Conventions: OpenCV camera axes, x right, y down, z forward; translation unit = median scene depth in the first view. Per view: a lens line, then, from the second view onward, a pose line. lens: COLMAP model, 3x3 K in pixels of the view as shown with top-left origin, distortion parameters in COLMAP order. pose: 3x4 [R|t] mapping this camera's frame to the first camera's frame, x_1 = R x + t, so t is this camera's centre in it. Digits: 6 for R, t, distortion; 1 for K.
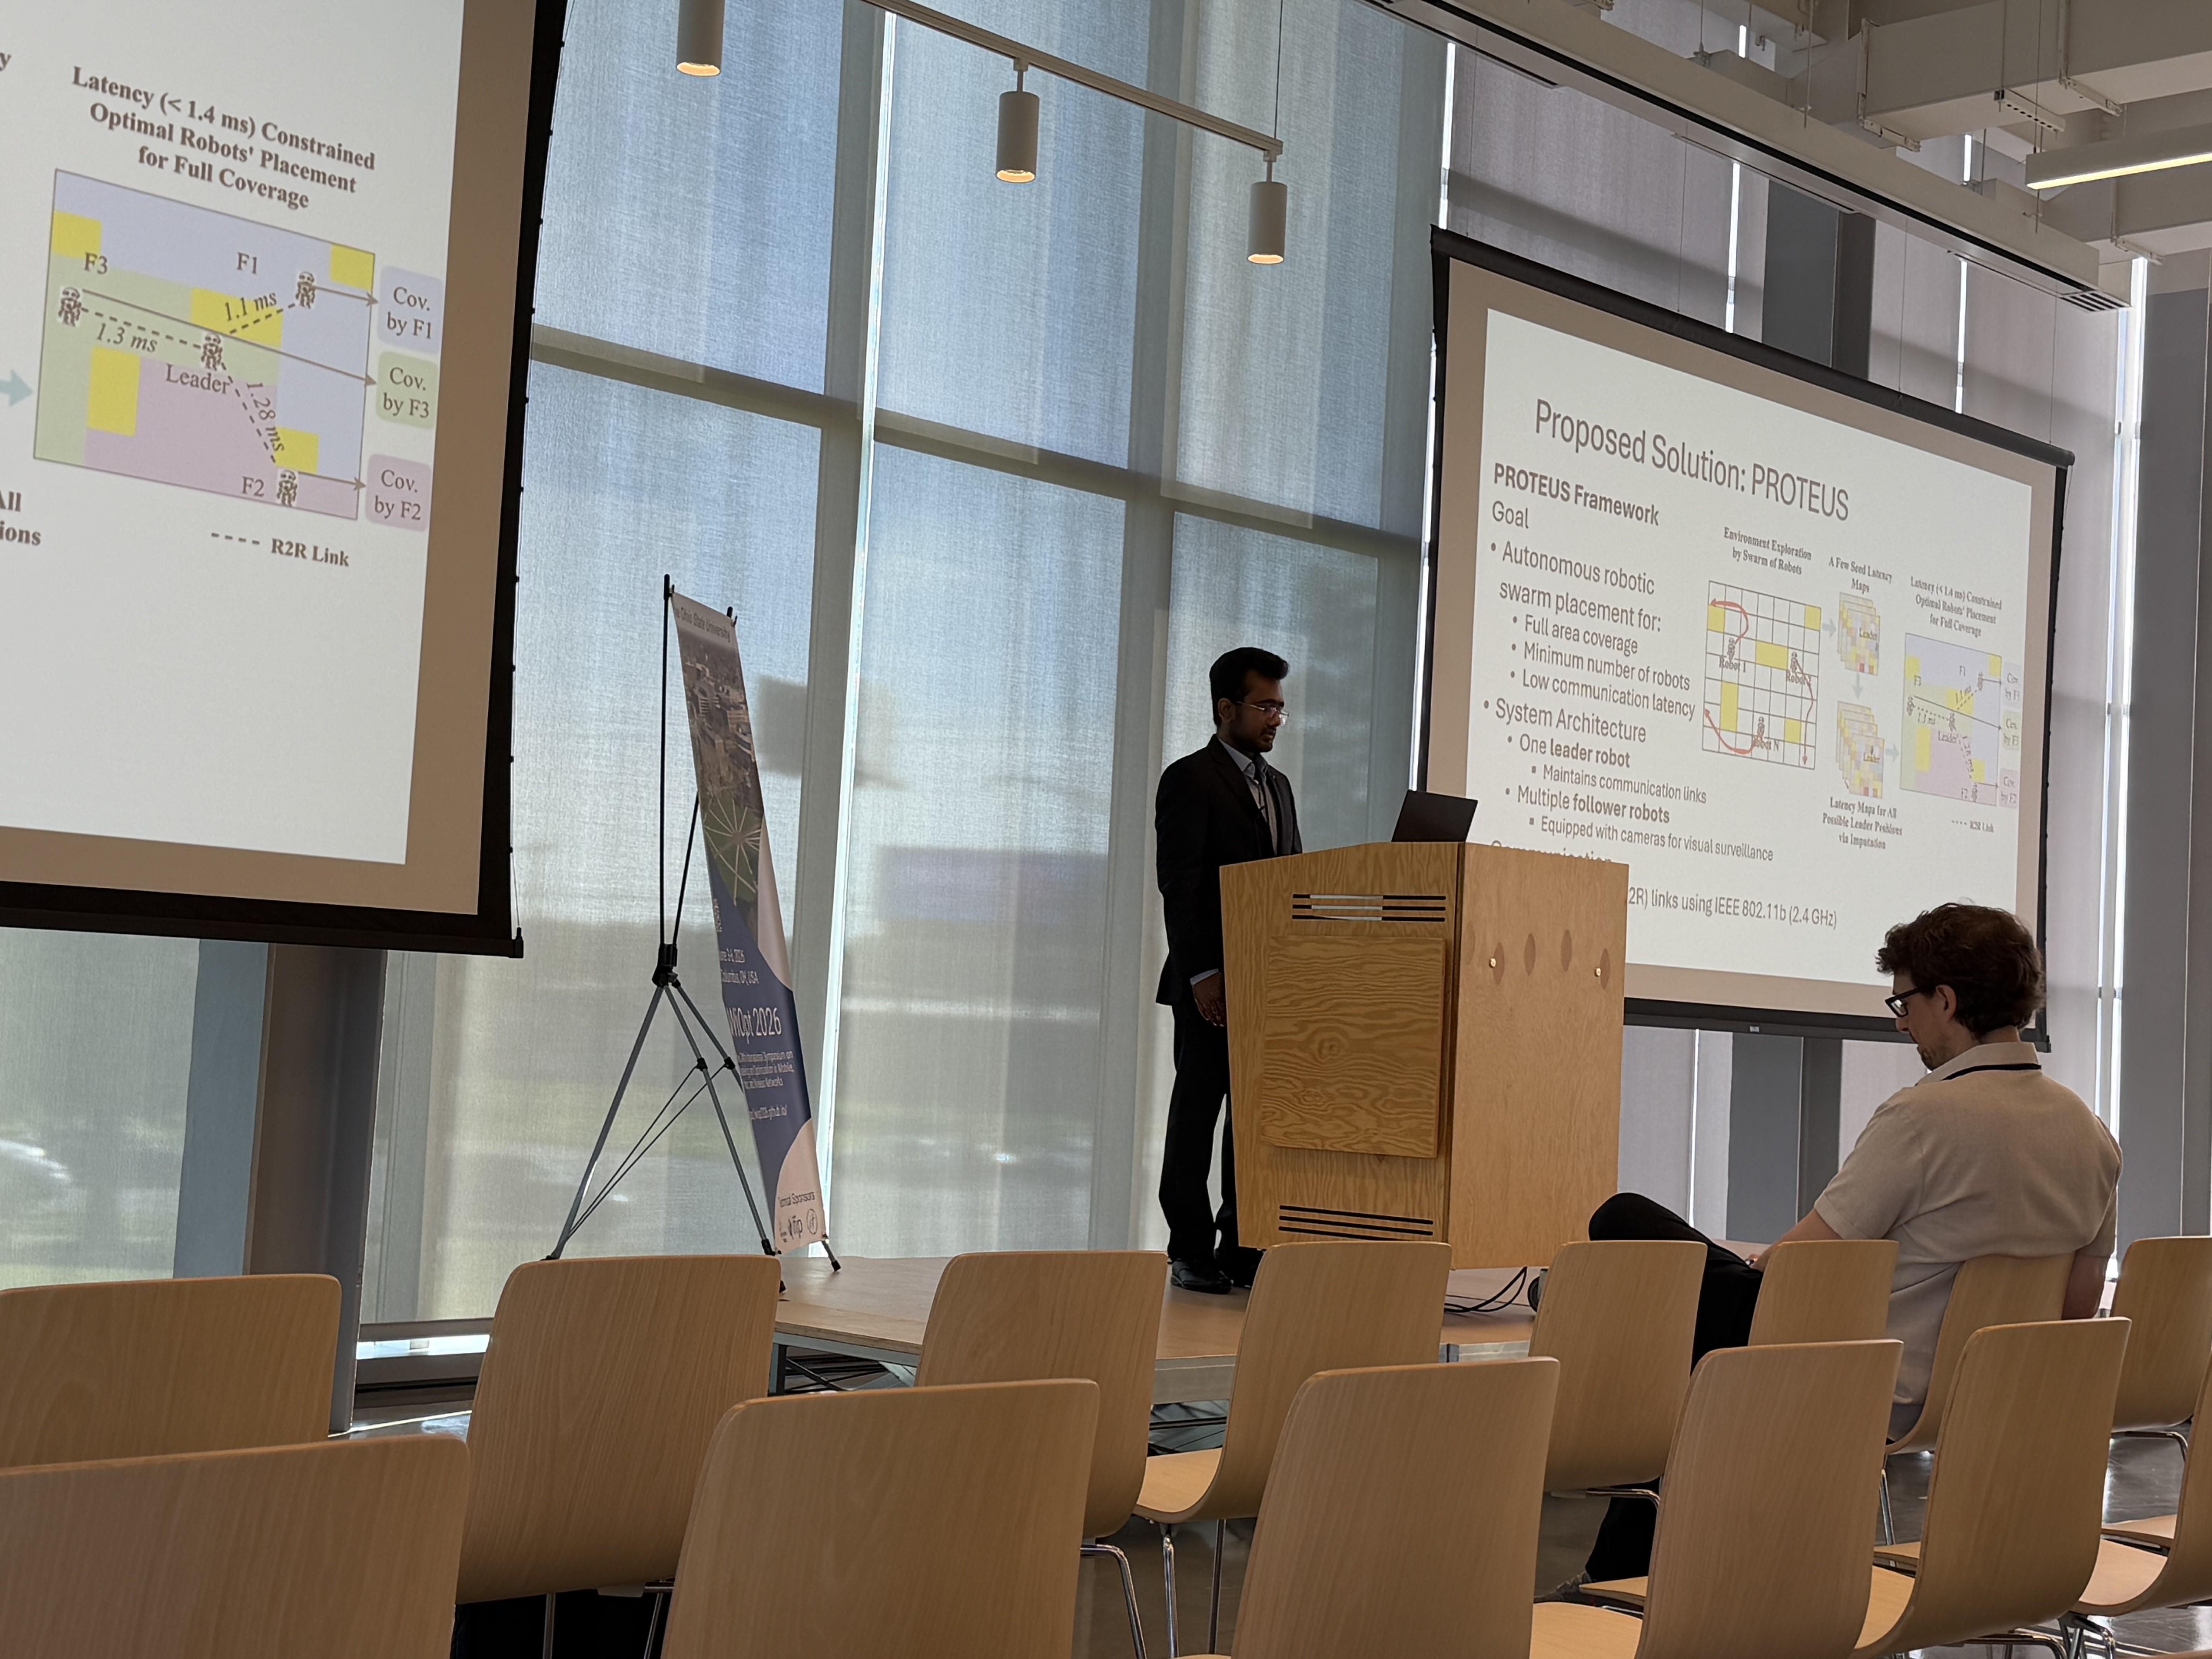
lens RADIAL K [[3082.3, 0, 1120.1], [0, 3082.3, 838.1], [0, 0, 1]] dist [0.115201, 0.000000]
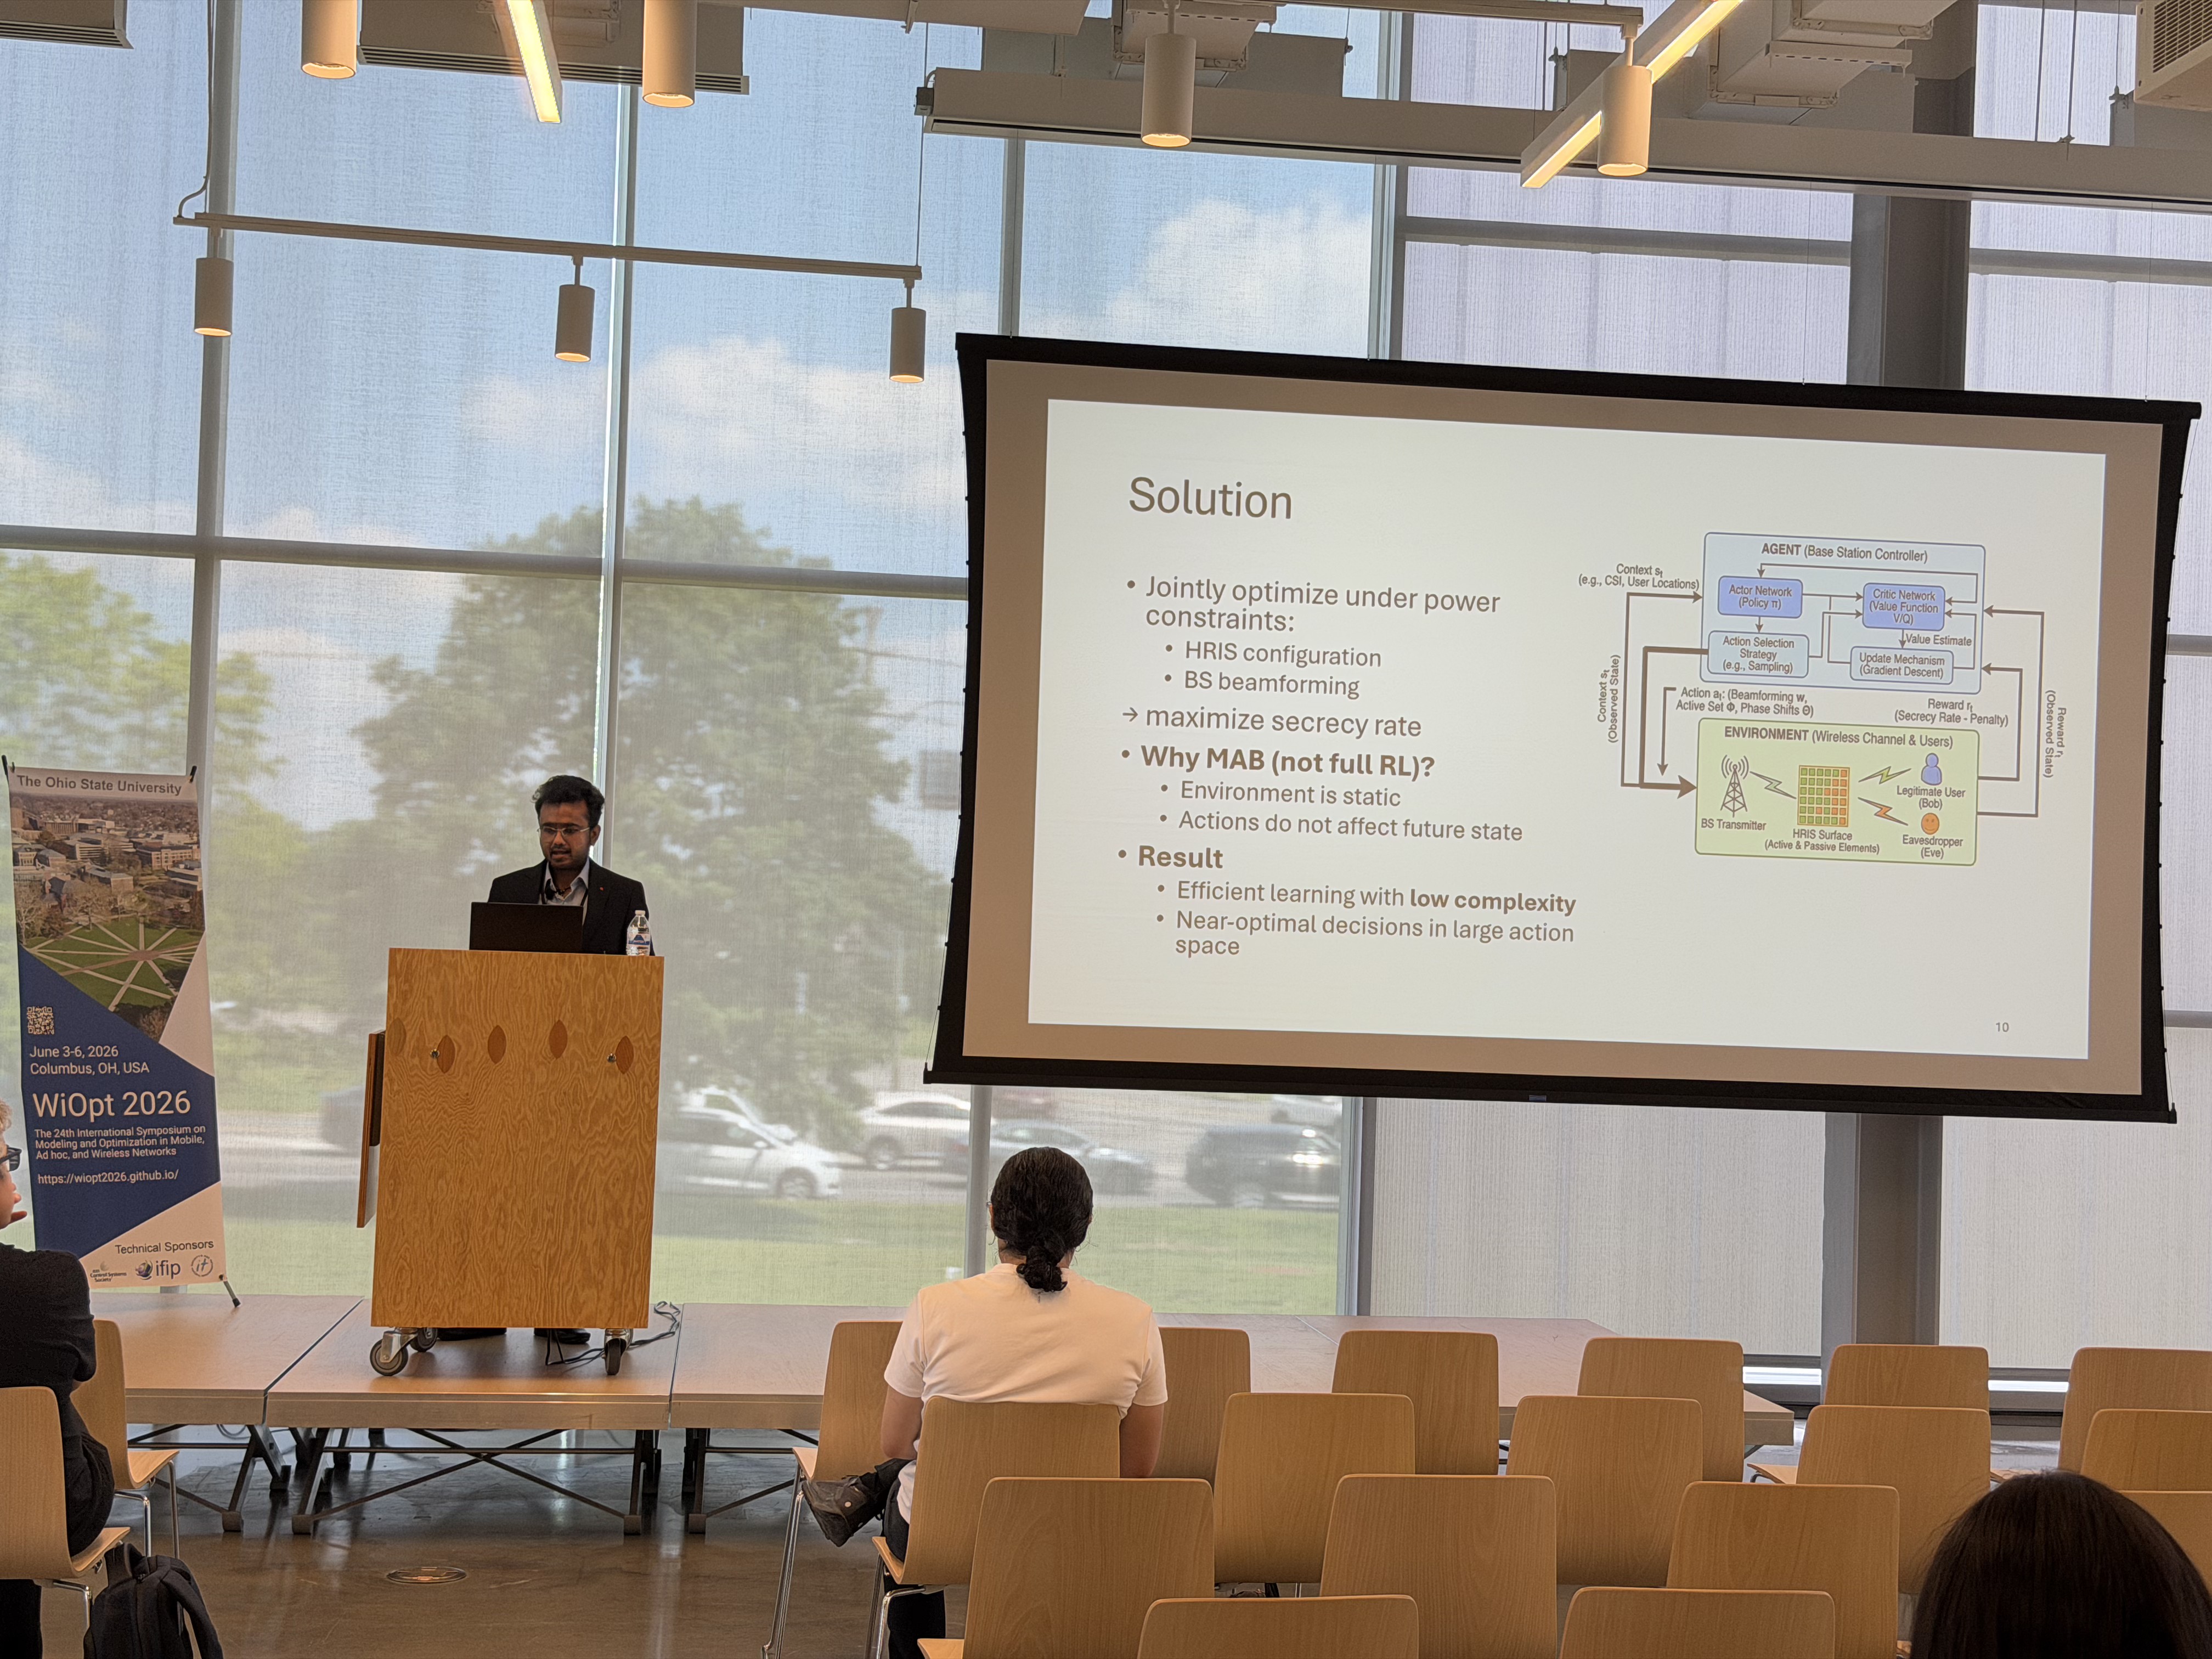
lens RADIAL K [[3082.3, 0, 1128.3], [0, 3082.3, 841.0], [0, 0, 1]] dist [0.115201, 0.000000]
pose [[0.774448, -0.047012, -0.630889, 0.967983], [0.043459, 0.998833, -0.021082, -0.002038], [0.631143, -0.011091, 0.775587, 0.273523]]
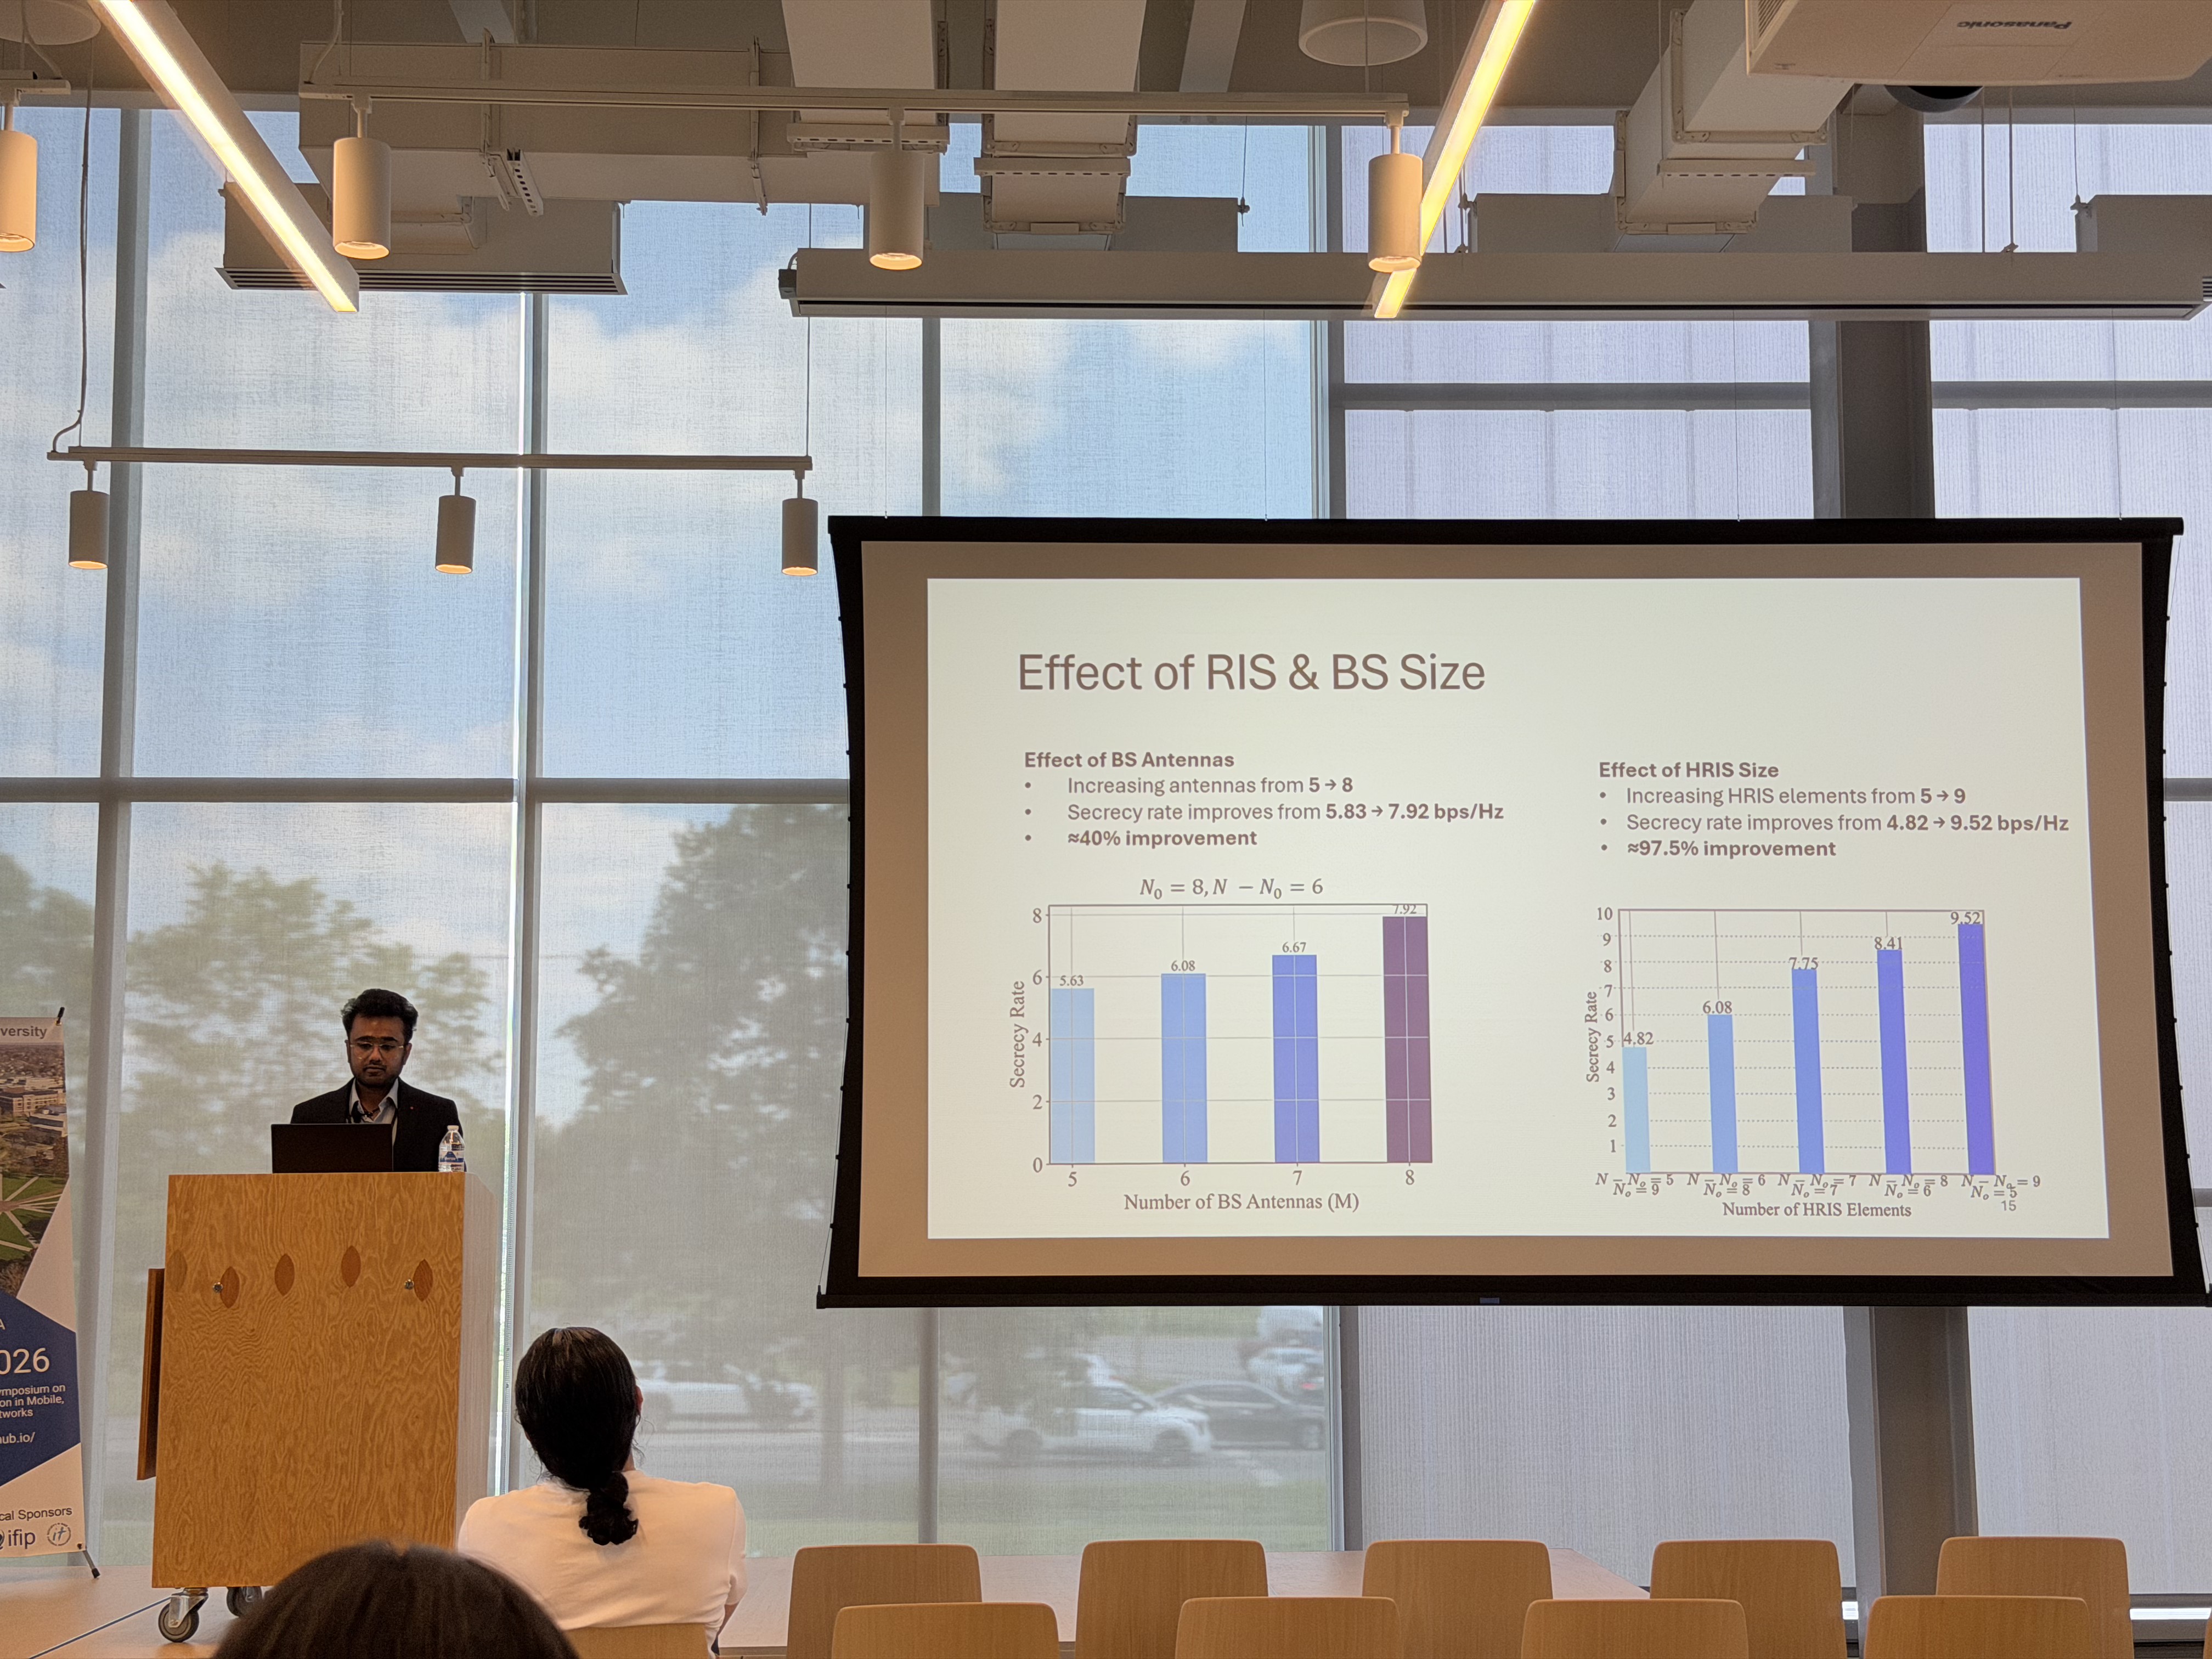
lens RADIAL K [[3082.3, 0, 1108.2], [0, 3082.3, 842.9], [0, 0, 1]] dist [0.115201, 0.000000]
pose [[0.707886, -0.140472, -0.692217, 1.022106], [0.083621, 0.989799, -0.115347, 0.035998], [0.701359, 0.023769, 0.712411, 0.431697]]
